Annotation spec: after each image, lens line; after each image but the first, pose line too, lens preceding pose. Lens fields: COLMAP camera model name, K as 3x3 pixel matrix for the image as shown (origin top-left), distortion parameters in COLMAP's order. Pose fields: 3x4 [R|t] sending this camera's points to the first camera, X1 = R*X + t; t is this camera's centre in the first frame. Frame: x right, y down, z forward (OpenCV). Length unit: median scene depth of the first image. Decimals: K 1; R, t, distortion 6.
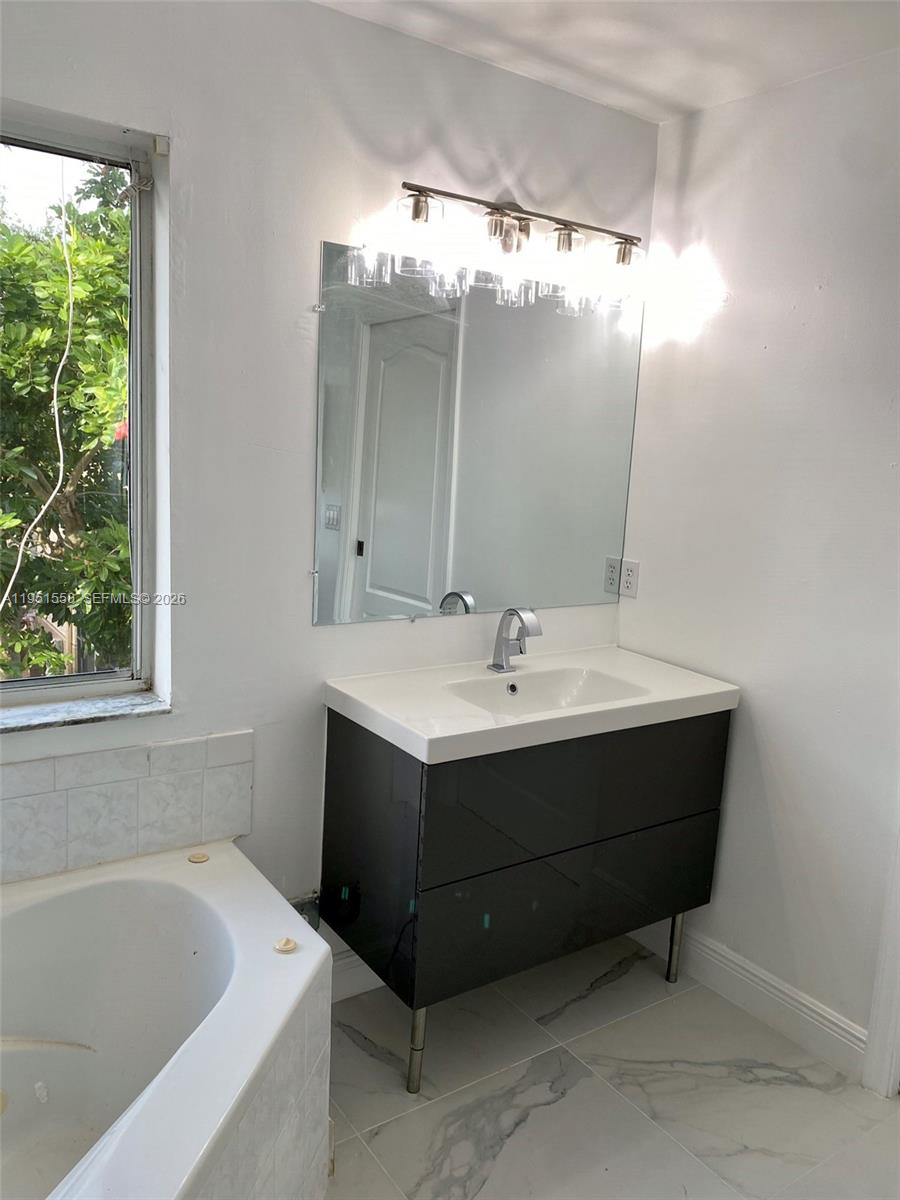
lens RADIAL K [[915.9, 0, 451.9], [0, 915.9, 601.3], [0, 0, 1]] dist [0.051439, -0.057887]
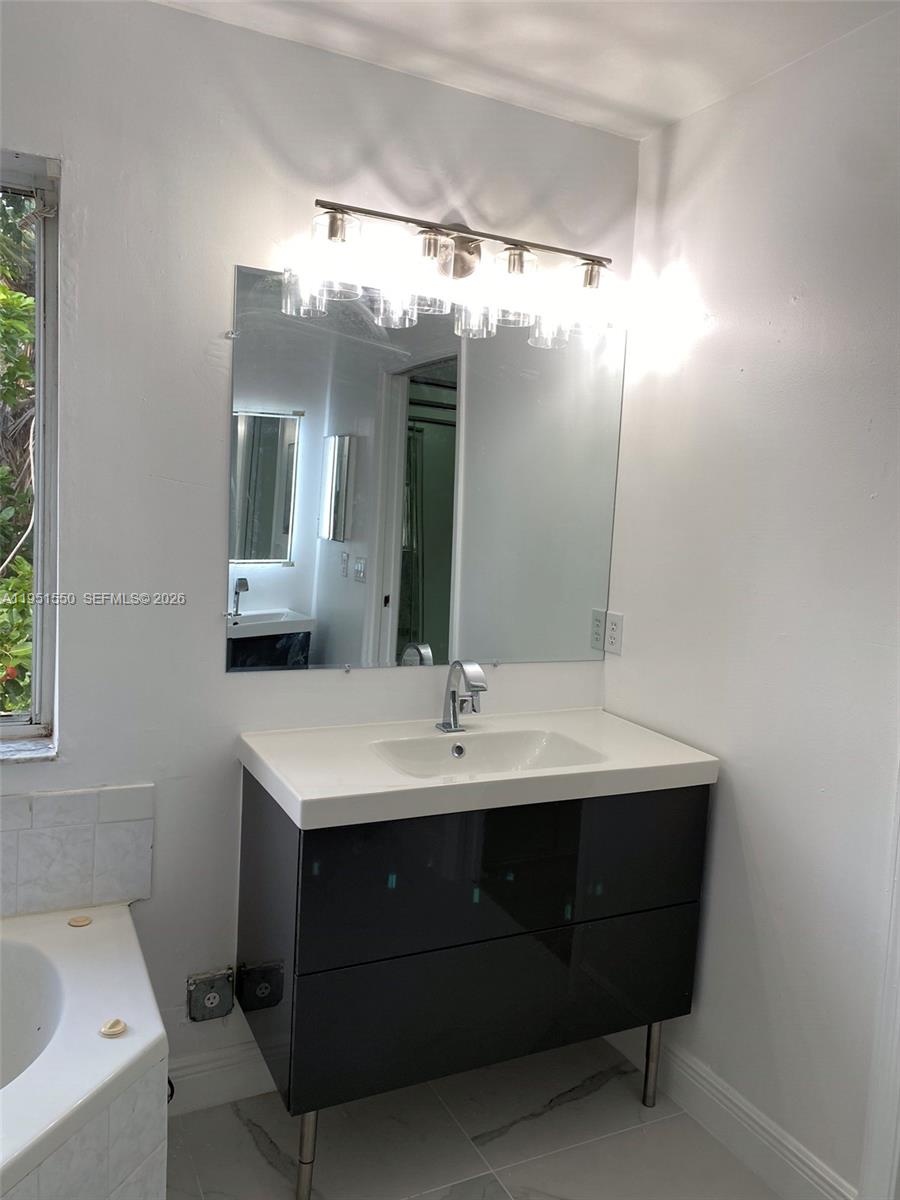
lens RADIAL K [[915.0, 0, 451.7], [0, 915.0, 603.5], [0, 0, 1]] dist [0.042398, -0.041532]
pose [[0.989192, 0.013718, -0.145984, 0.195279], [-0.024561, 0.997049, -0.072739, 0.017924], [0.144555, 0.075539, 0.986609, 0.108287]]
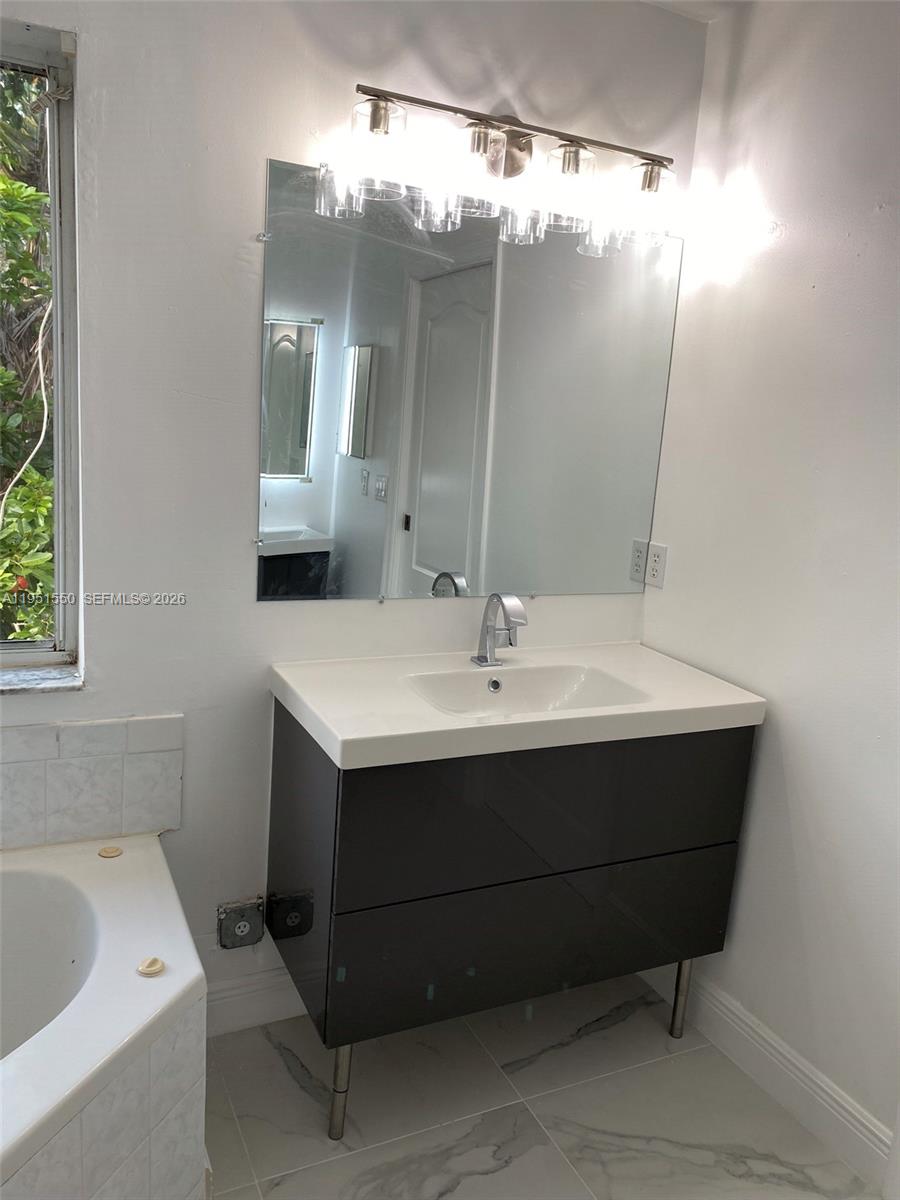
lens RADIAL K [[917.4, 0, 455.0], [0, 917.4, 601.6], [0, 0, 1]] dist [0.032182, -0.024084]
pose [[0.988215, 0.046380, -0.145875, 0.157430], [-0.044001, 0.998841, 0.019498, 0.001093], [0.146610, -0.012850, 0.989111, 0.141608]]
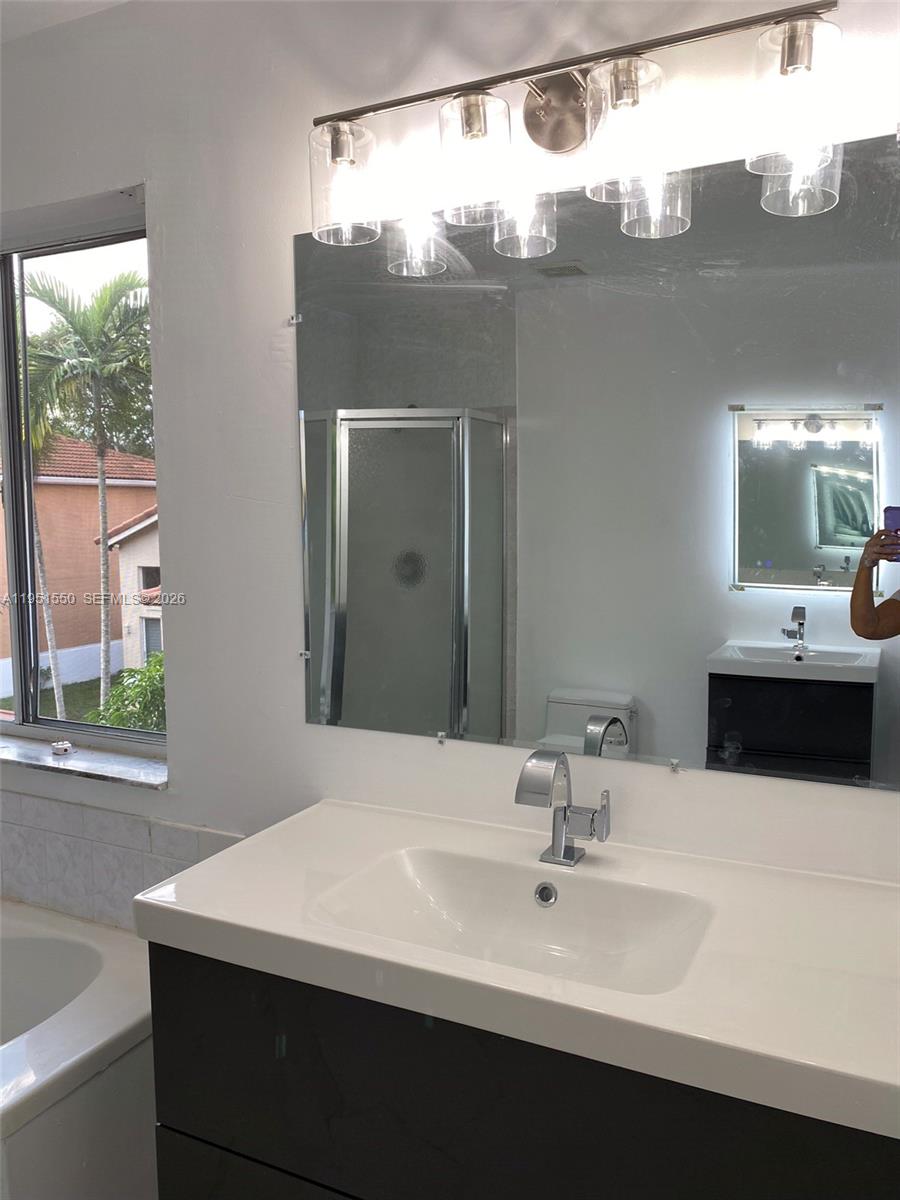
lens RADIAL K [[892.3, 0, 450.0], [0, 892.3, 600.0], [0, 0, 1]] dist [-0.006487, -0.000953]
pose [[0.494390, 0.028927, -0.868759, 0.527151], [-0.113179, 0.993080, -0.031341, -0.062997], [0.861841, 0.113820, 0.494243, 0.681081]]
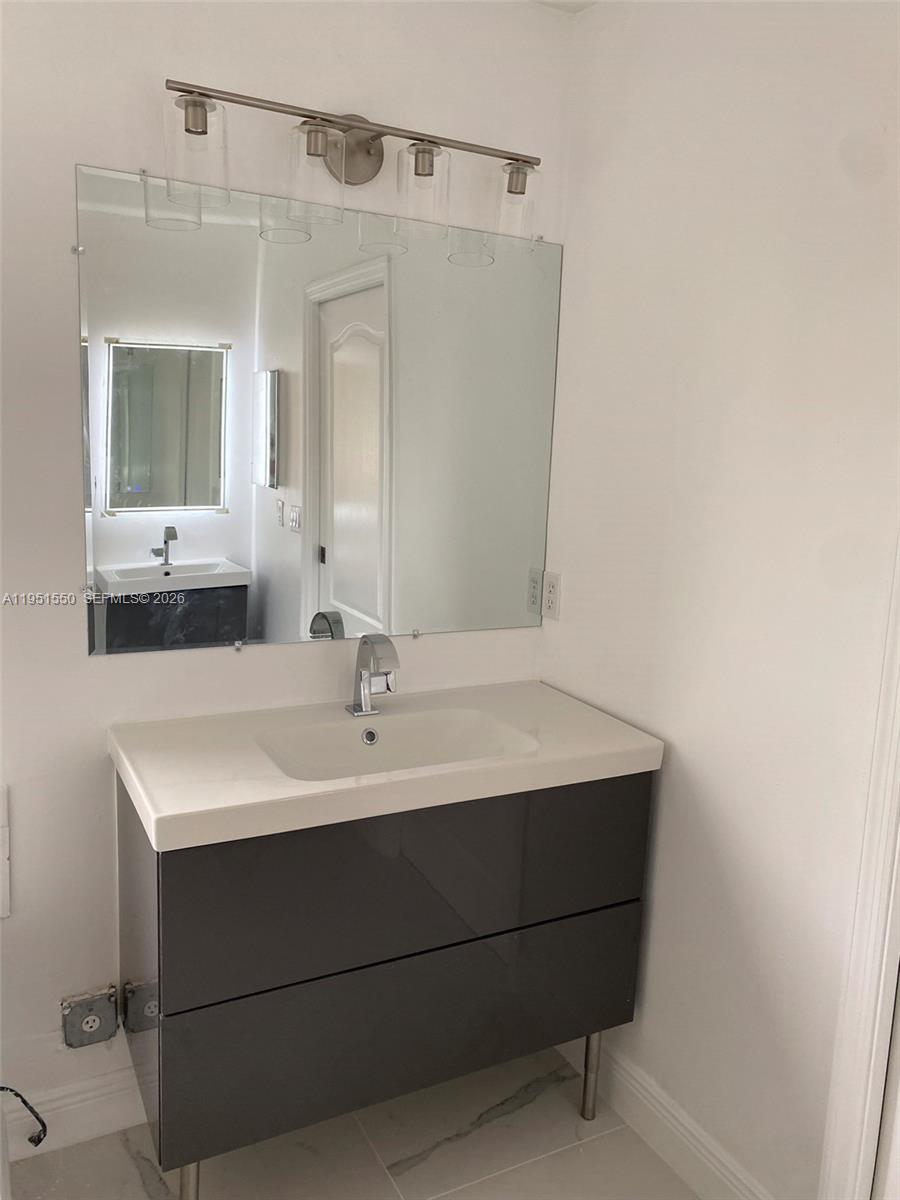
lens RADIAL K [[927.5, 0, 450.0], [0, 927.5, 600.0], [0, 0, 1]] dist [0.022946, -0.005006]
pose [[0.992086, 0.007554, -0.125333, 0.242025], [-0.008660, 0.999928, -0.008288, -0.016433], [0.125261, 0.009308, 0.992080, 0.227996]]
